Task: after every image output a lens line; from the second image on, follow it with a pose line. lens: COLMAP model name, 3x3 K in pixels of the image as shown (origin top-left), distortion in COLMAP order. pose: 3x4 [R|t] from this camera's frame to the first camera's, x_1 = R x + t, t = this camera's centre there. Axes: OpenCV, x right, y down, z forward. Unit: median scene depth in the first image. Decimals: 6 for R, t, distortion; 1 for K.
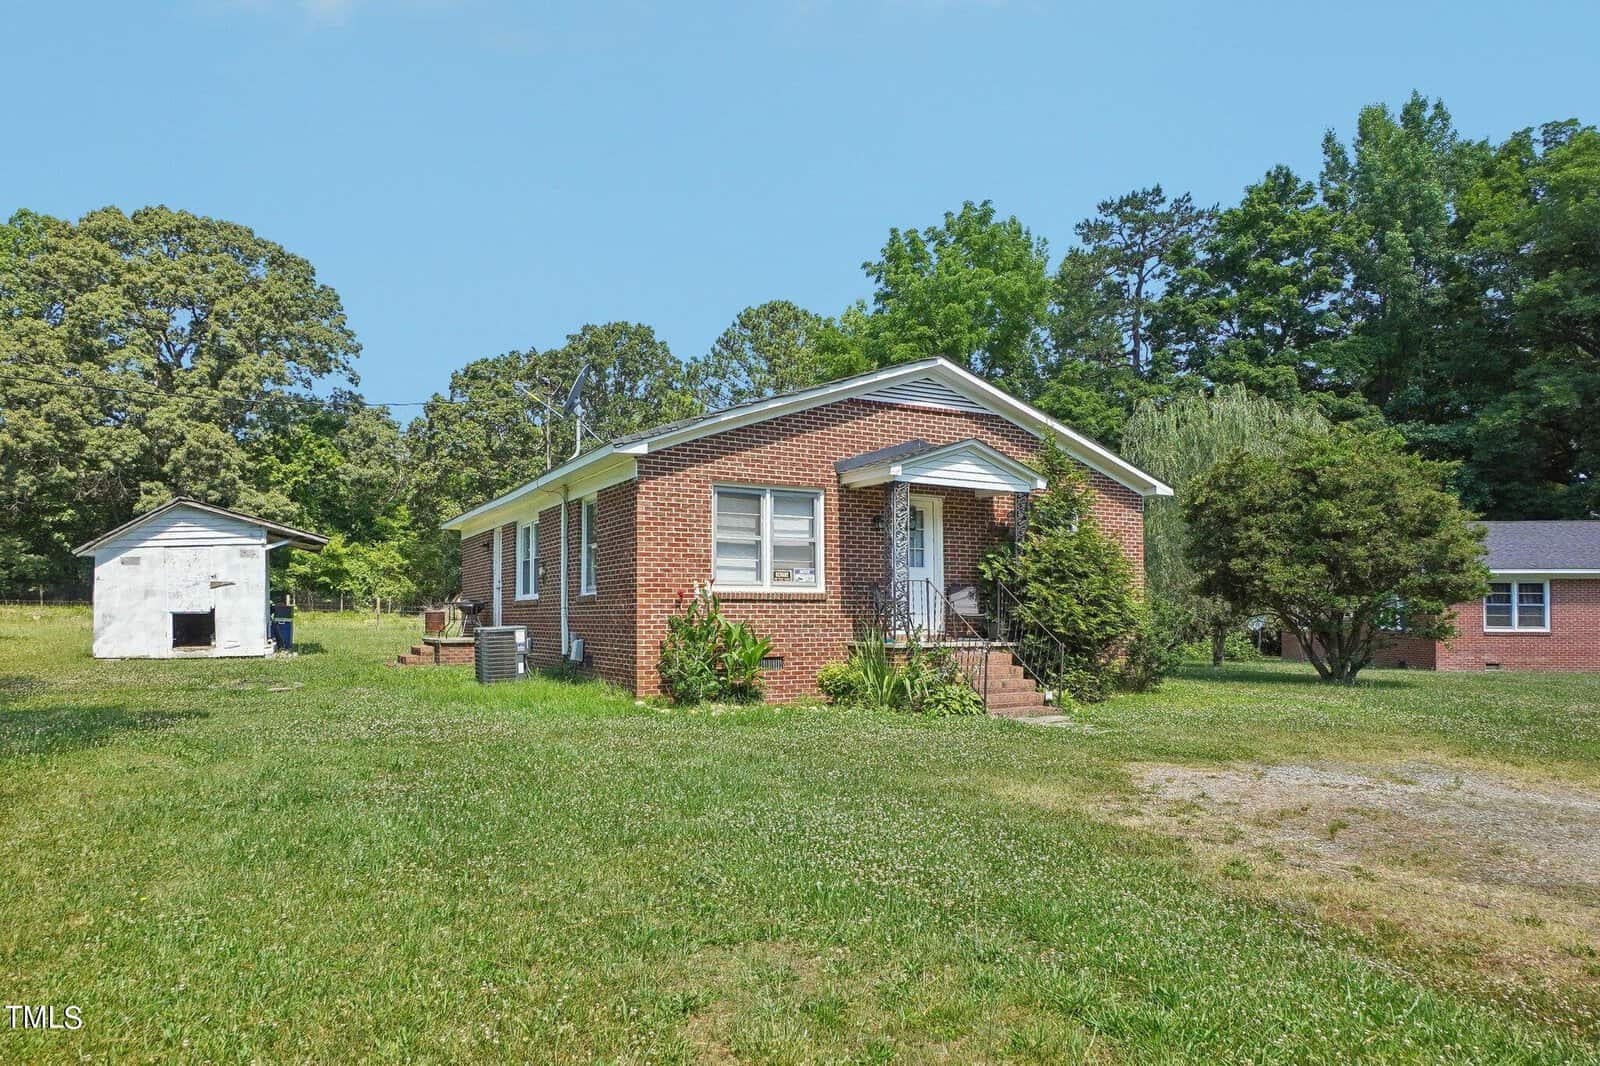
lens RADIAL K [[1061.8, 0, 796.9], [0, 1061.8, 612.3], [0, 0, 1]] dist [-0.000412, 0.002815]
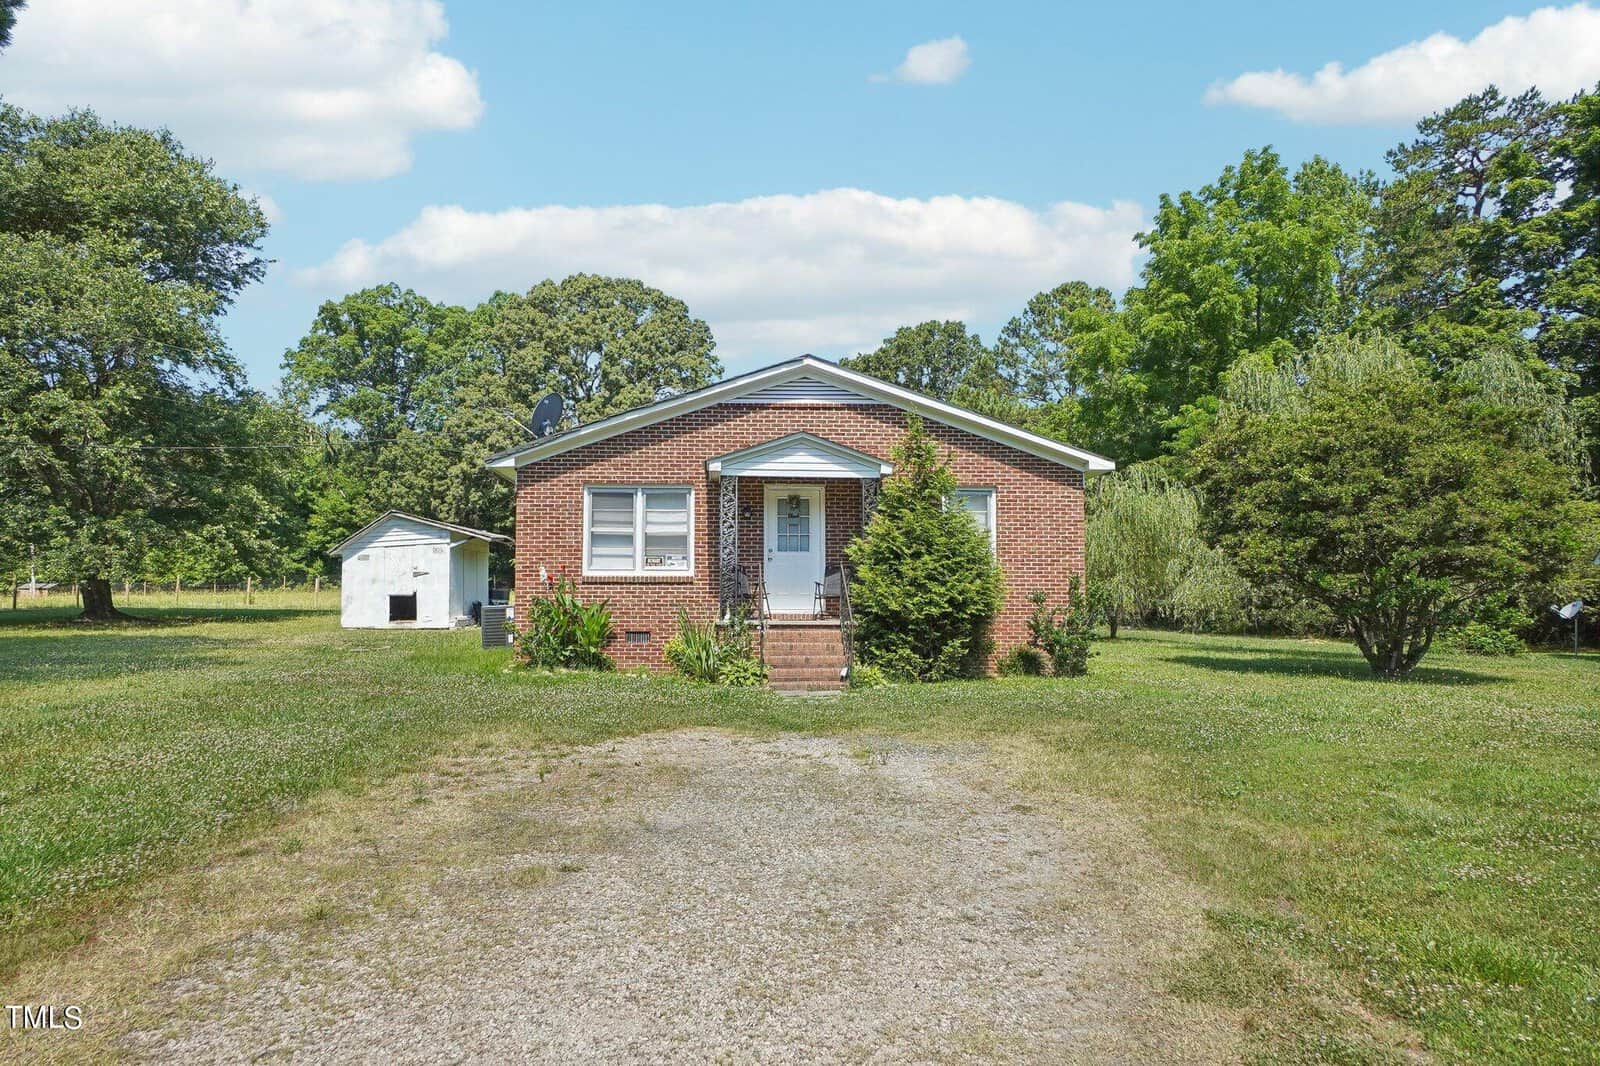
lens RADIAL K [[1034.6, 0, 796.4], [0, 1034.6, 576.1], [0, 0, 1]] dist [0.001423, 0.027218]
pose [[0.899135, -0.010233, -0.437552, 0.227100], [0.002007, 0.999813, -0.019258, 0.001206], [0.437667, 0.016437, 0.898987, 0.019238]]
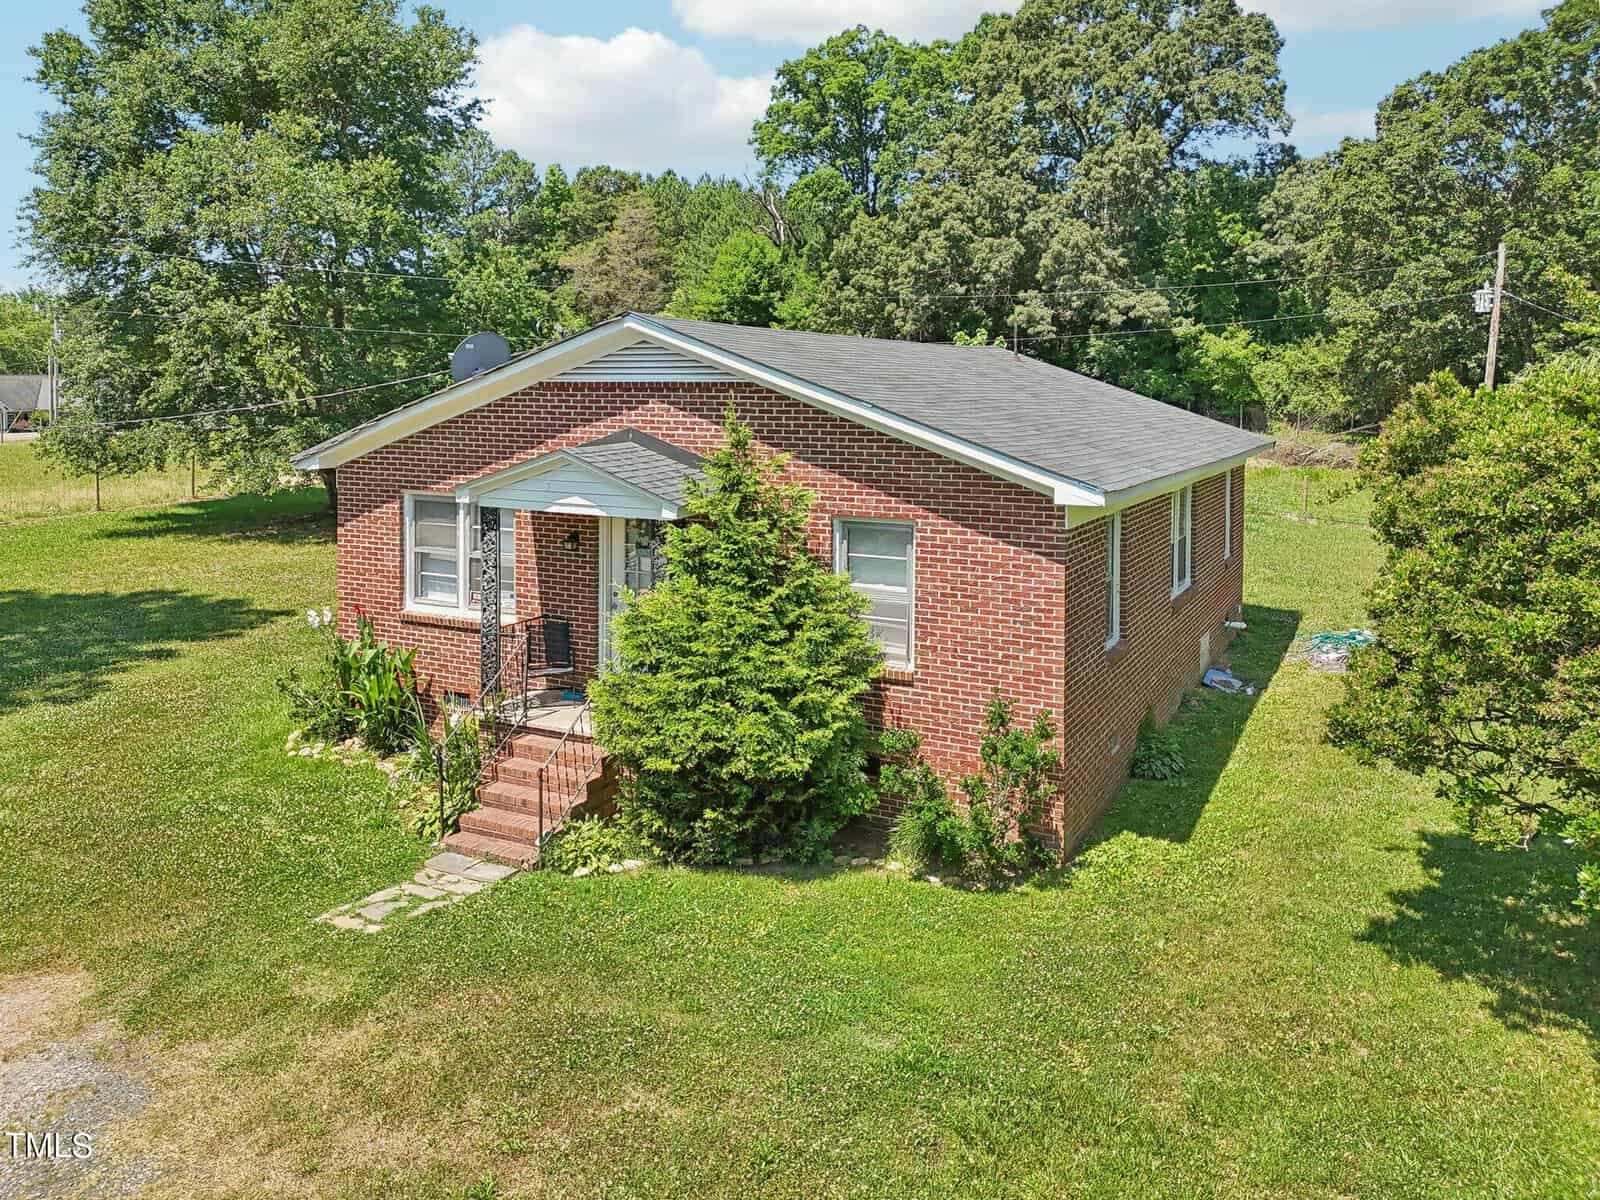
lens RADIAL K [[1310.6, 0, 804.3], [0, 1310.6, 457.6], [0, 0, 1]] dist [0.112946, -0.000851]
pose [[0.521855, 0.064925, -0.850560, 0.370311], [0.006123, 0.996789, 0.079843, -0.083871], [0.853012, -0.046875, 0.519782, 0.248115]]
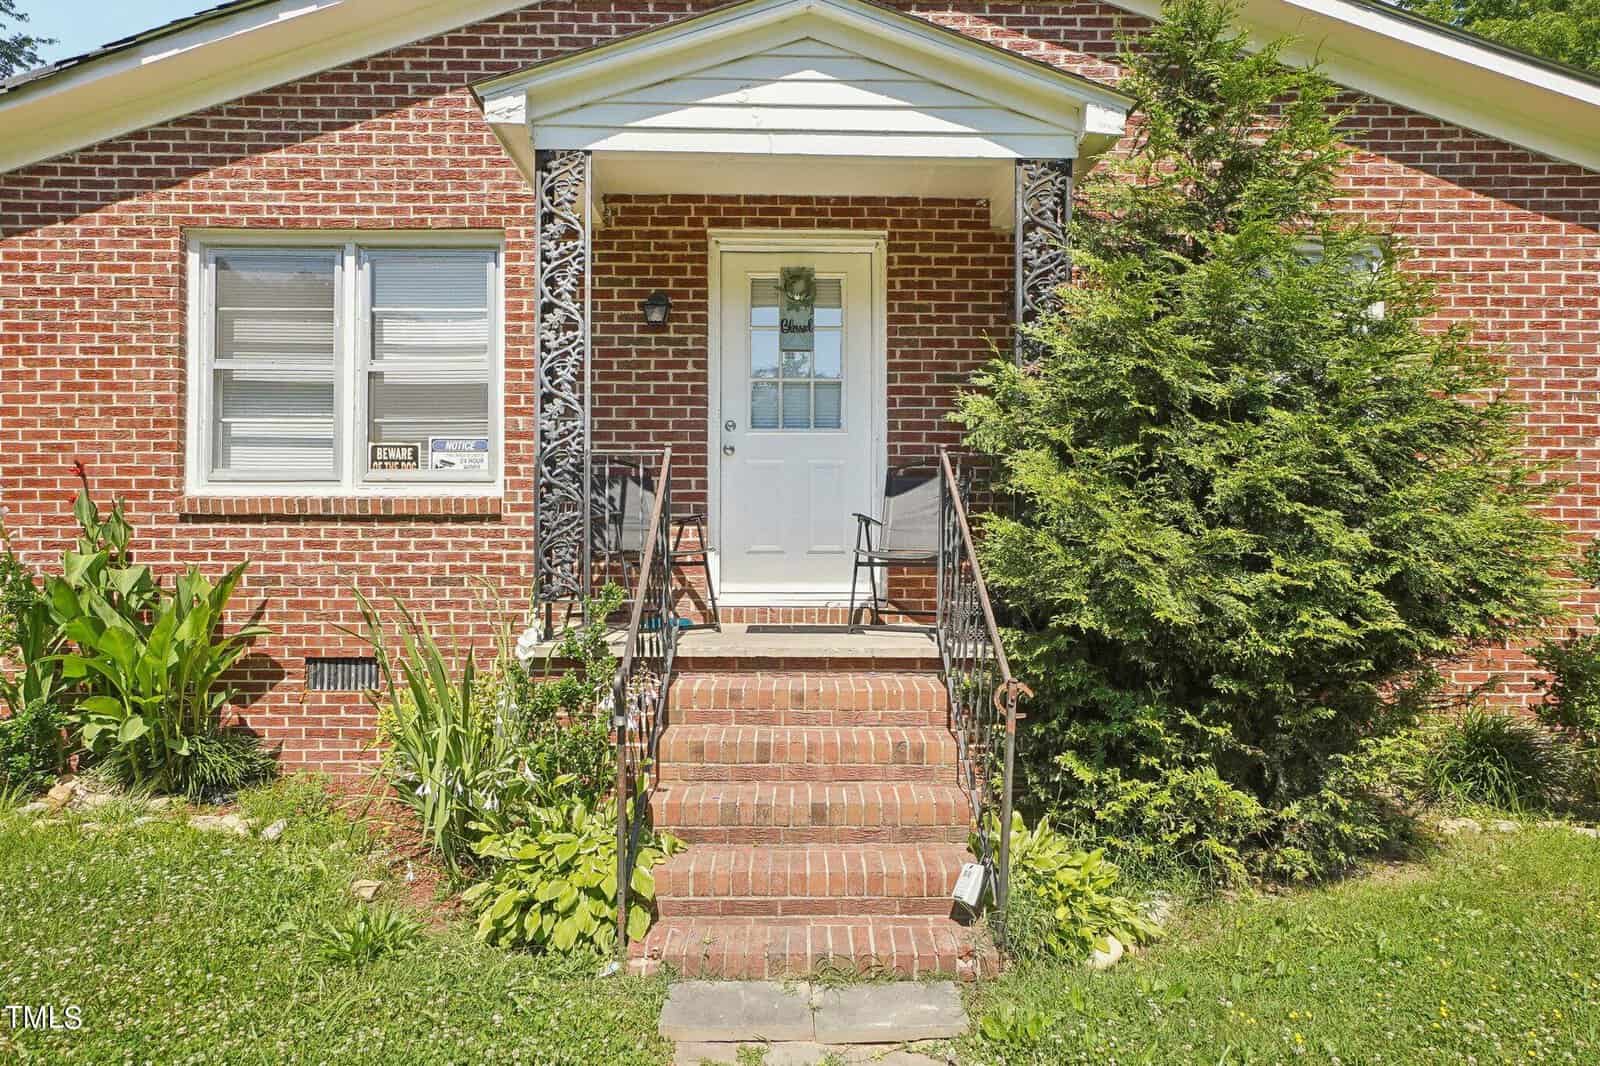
lens RADIAL K [[989.0, 0, 794.9], [0, 989.0, 555.1], [0, 0, 1]] dist [-0.005647, 0.000028]
pose [[0.873235, 0.007943, -0.487234, 0.111013], [0.000965, 0.999837, 0.018029, -0.001312], [0.487298, -0.016213, 0.873085, 0.272903]]
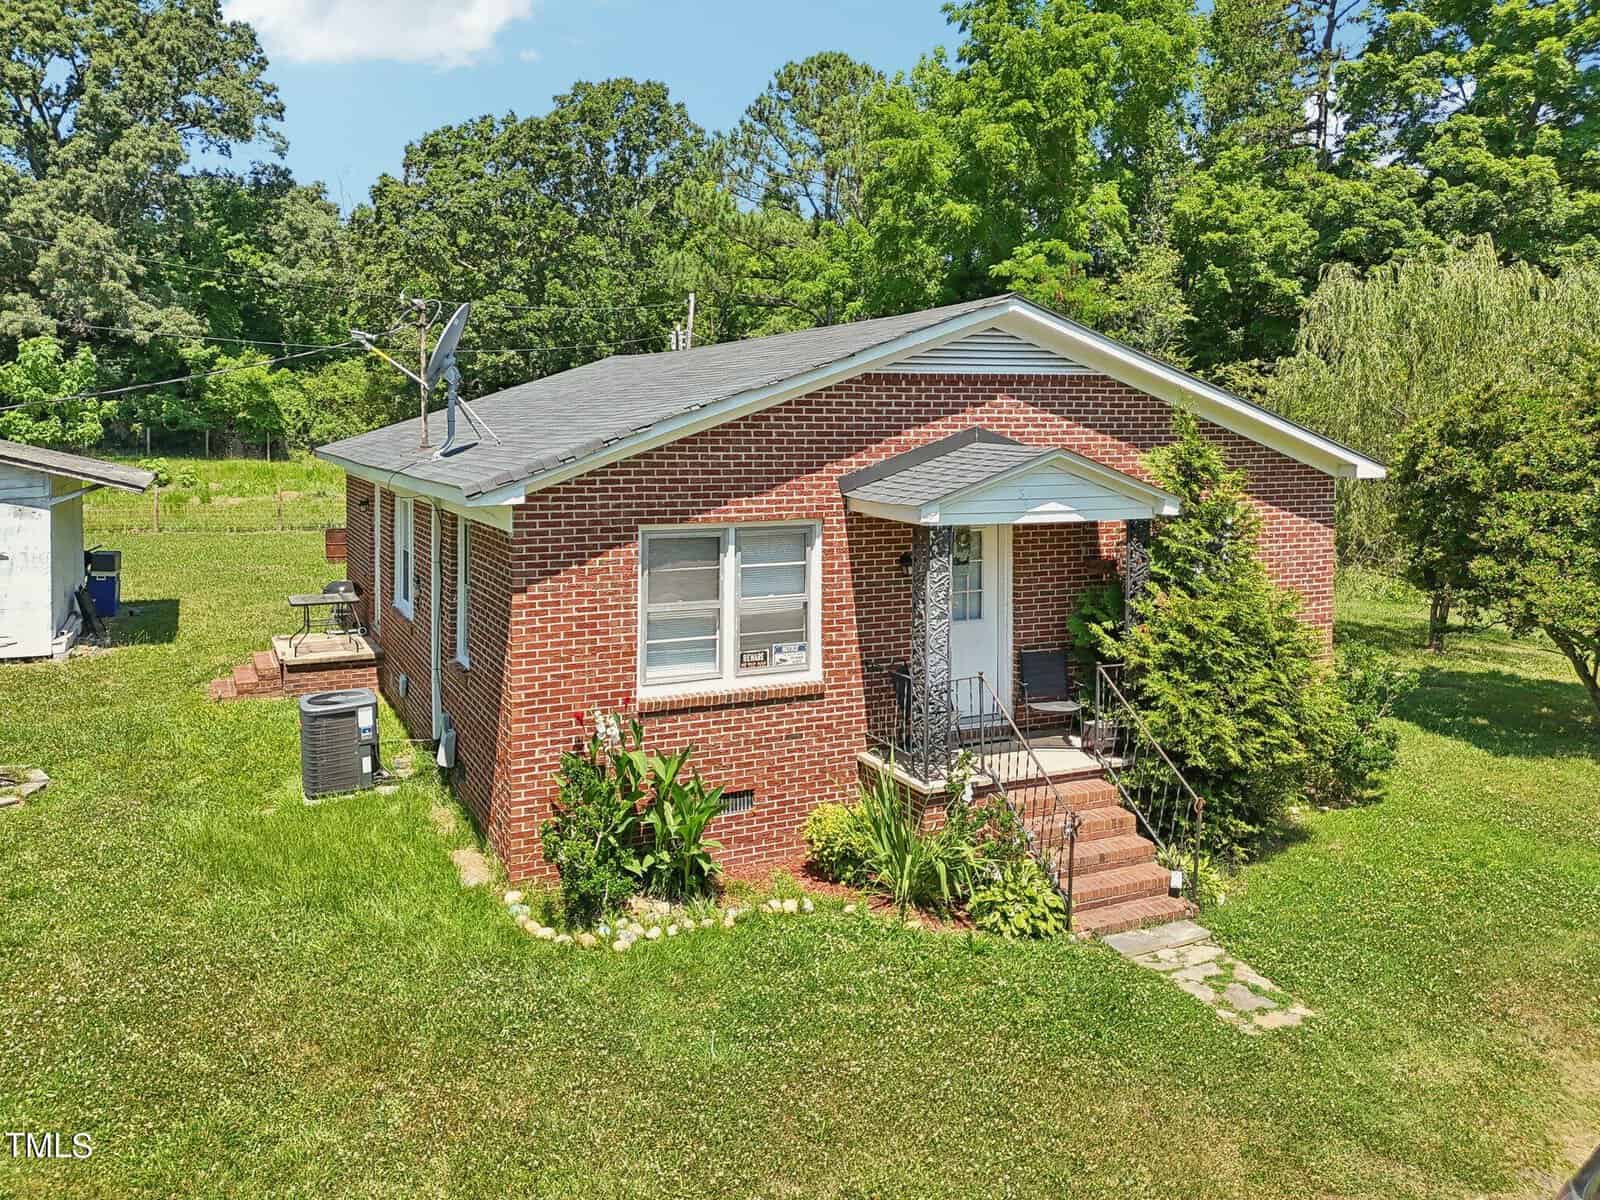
lens RADIAL K [[1294.2, 0, 792.9], [0, 1294.2, 468.0], [0, 0, 1]] dist [0.112864, -0.141811]
pose [[0.998116, 0.013339, -0.059890, 0.020125], [-0.009862, 0.998268, 0.057993, -0.071516], [0.060560, -0.057293, 0.996519, 0.083666]]
